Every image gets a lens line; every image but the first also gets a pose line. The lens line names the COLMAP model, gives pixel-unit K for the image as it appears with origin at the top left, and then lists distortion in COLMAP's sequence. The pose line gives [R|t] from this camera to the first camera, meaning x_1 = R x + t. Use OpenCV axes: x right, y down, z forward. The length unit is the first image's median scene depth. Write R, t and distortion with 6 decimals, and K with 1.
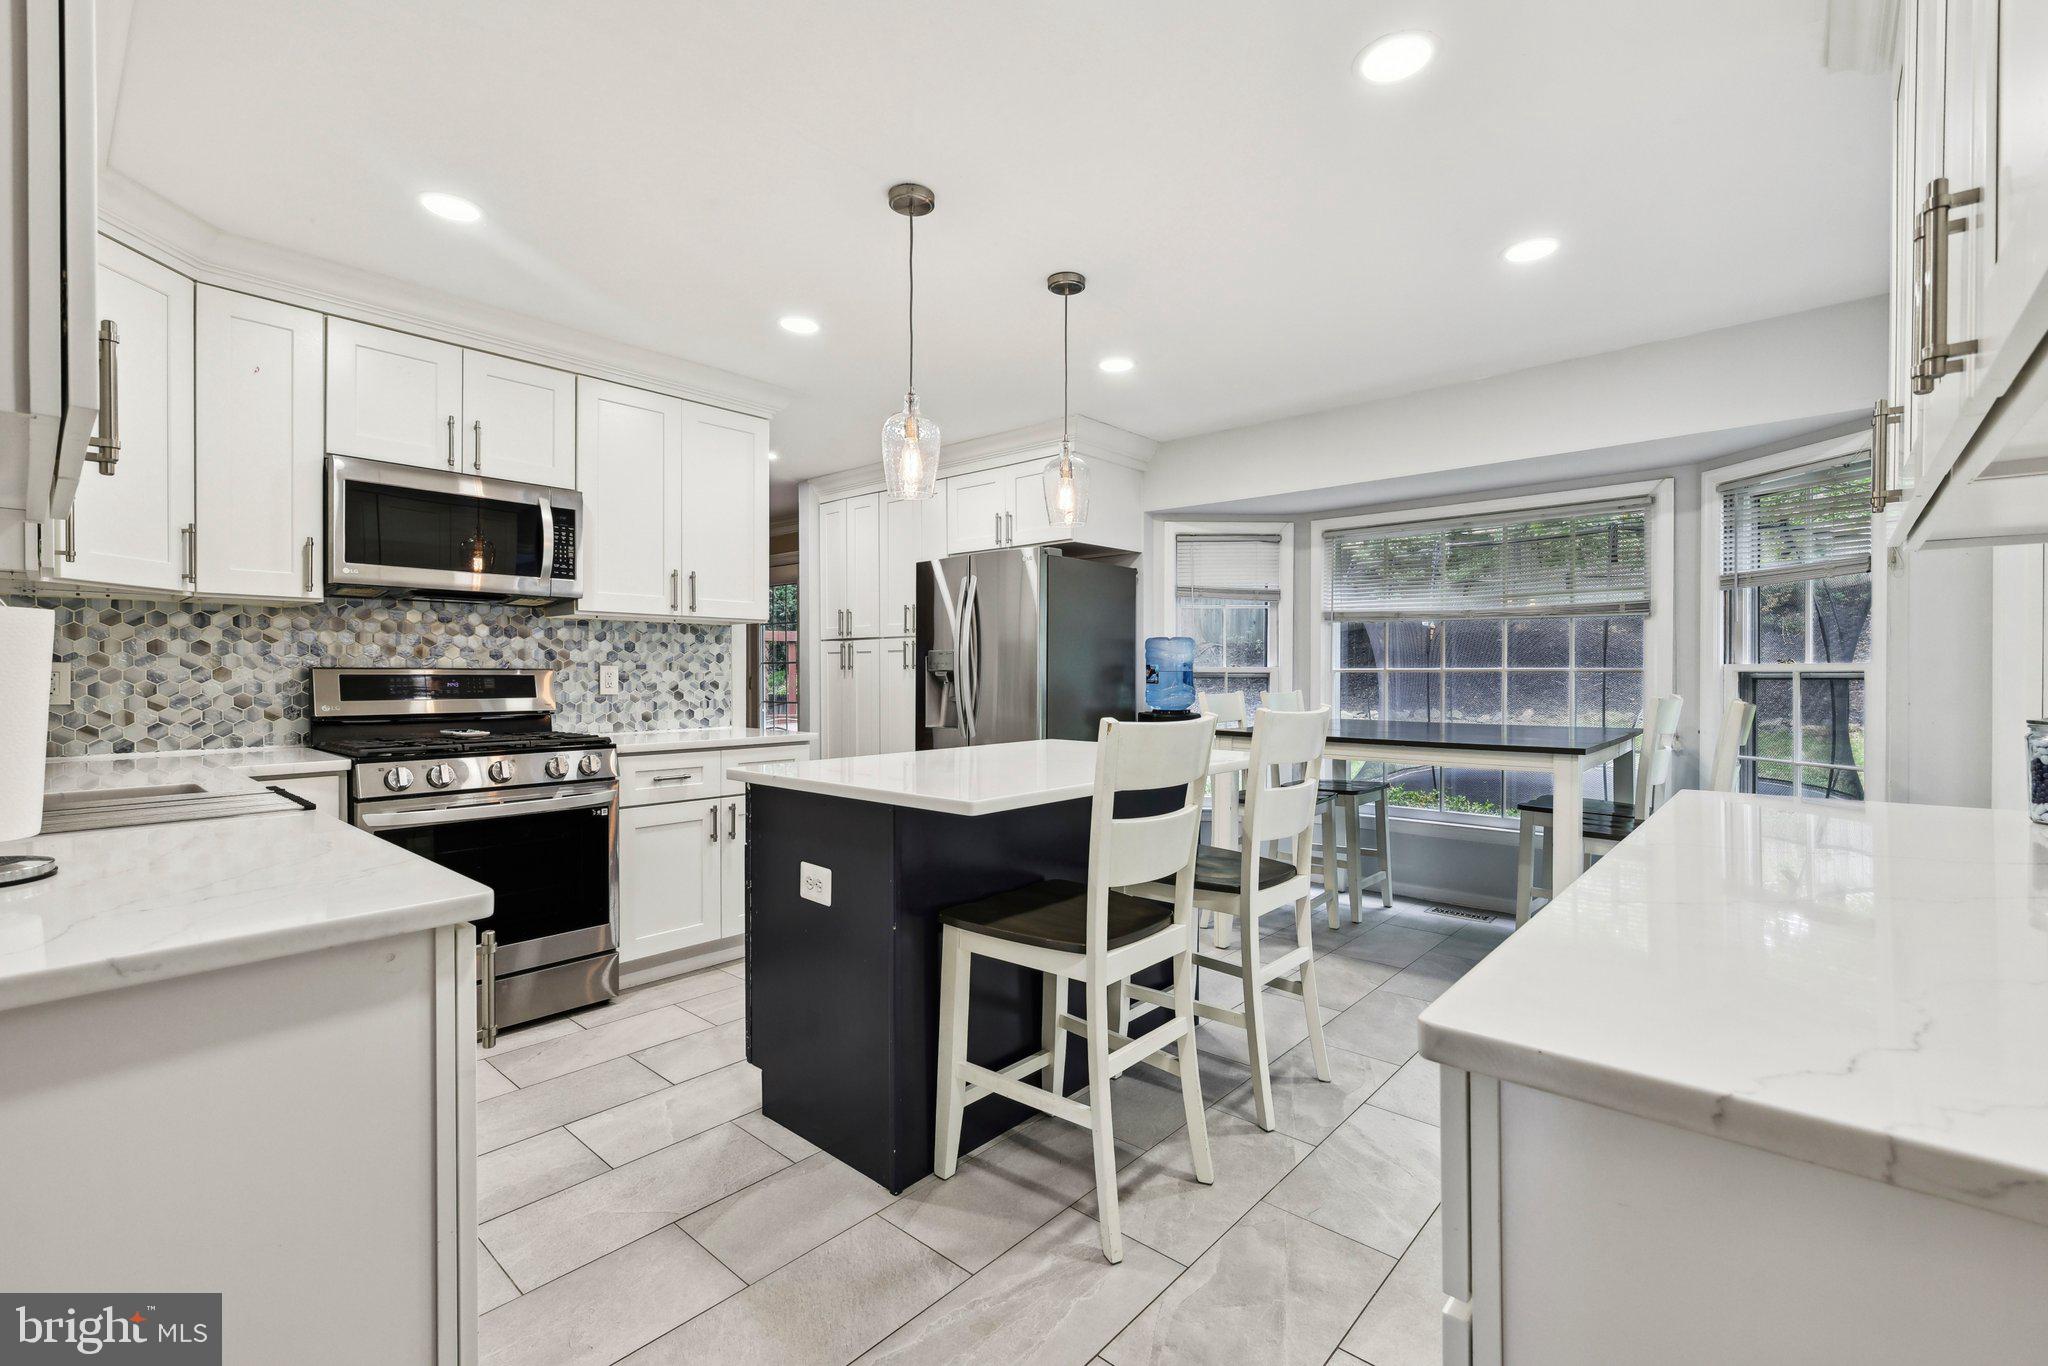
lens RADIAL K [[891.0, 0, 1027.6], [0, 891.0, 677.5], [0, 0, 1]] dist [0.003873, -0.000518]
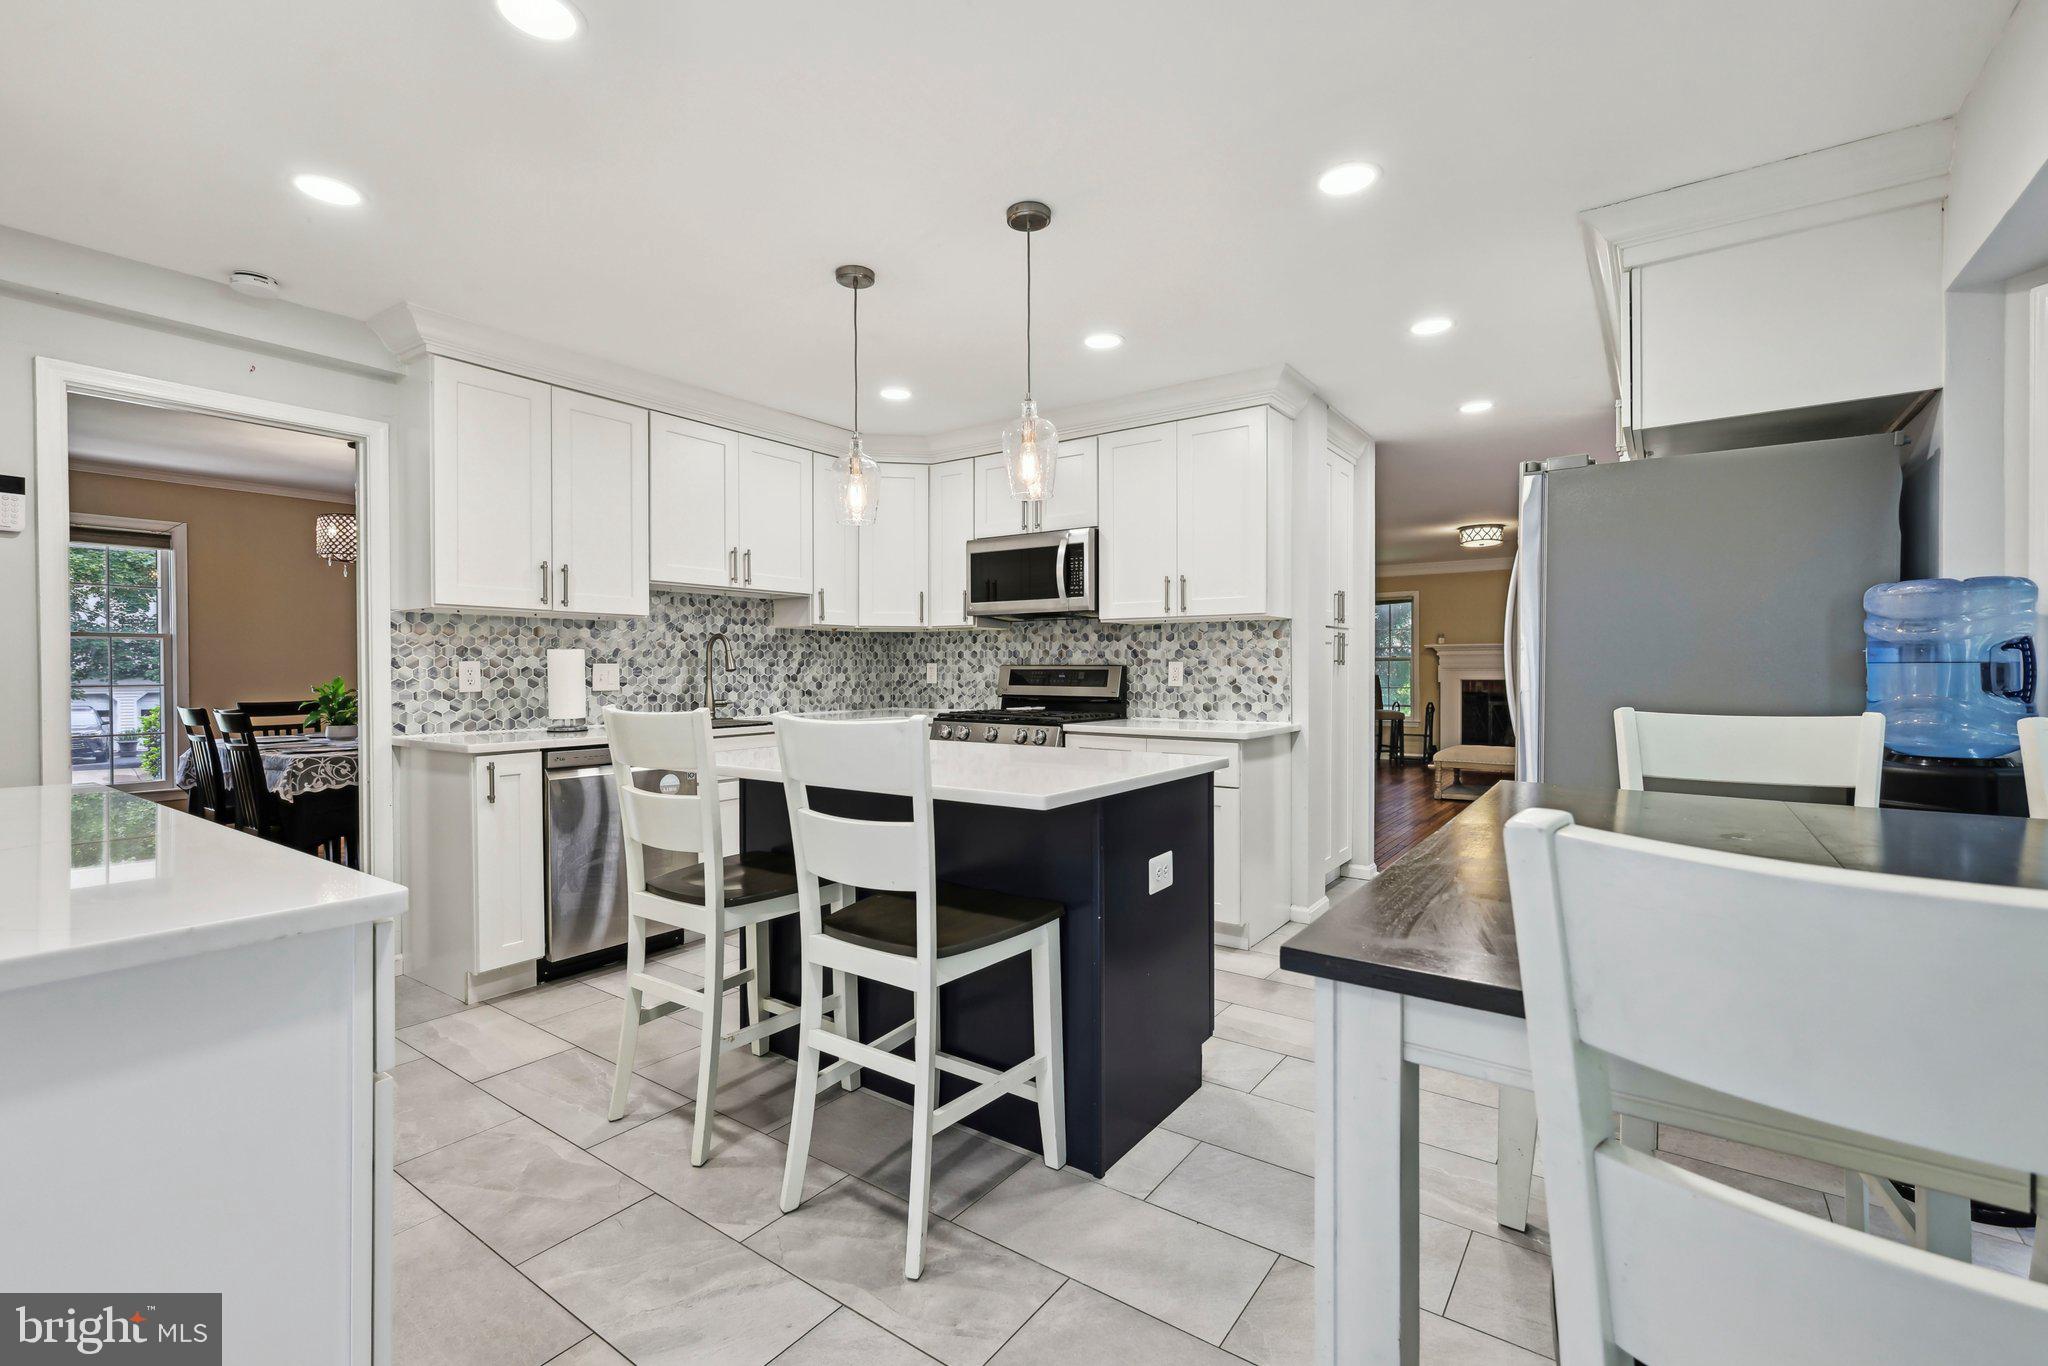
lens RADIAL K [[891.0, 0, 1033.0], [0, 891.0, 675.7], [0, 0, 1]] dist [0.003873, -0.000518]
pose [[0.107580, 0.007144, -0.994171, 0.715631], [-0.004126, 0.999969, 0.006739, -0.002059], [0.994188, 0.003377, 0.107606, 0.722368]]
